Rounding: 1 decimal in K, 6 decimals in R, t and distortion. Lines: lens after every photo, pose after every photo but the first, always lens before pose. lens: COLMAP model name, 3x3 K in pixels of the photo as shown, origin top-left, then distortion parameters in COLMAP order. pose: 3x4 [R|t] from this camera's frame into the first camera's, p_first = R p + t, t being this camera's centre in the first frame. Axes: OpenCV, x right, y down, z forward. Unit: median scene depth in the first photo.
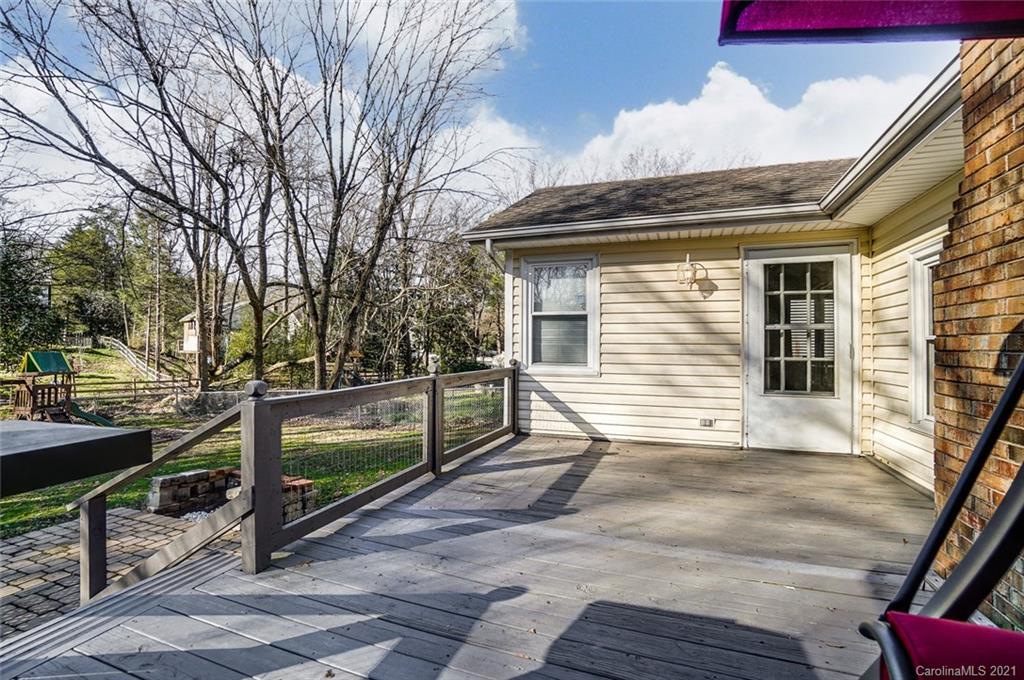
lens RADIAL K [[443.1, 0, 515.0], [0, 443.1, 343.4], [0, 0, 1]] dist [-0.000698, 0.000226]
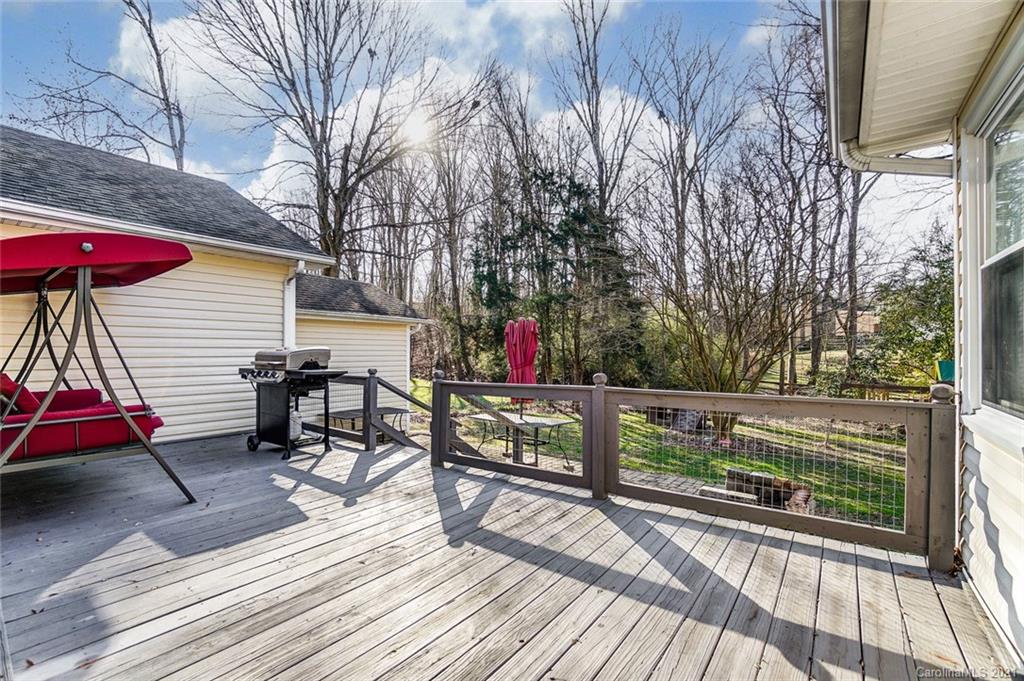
lens RADIAL K [[443.1, 0, 512.0], [0, 443.1, 349.1], [0, 0, 1]] dist [-0.000698, 0.000226]
pose [[-0.279656, -0.028203, -0.959686, 1.093004], [0.007675, 0.999471, -0.031608, 0.014685], [0.960070, -0.016205, -0.279292, 1.543196]]
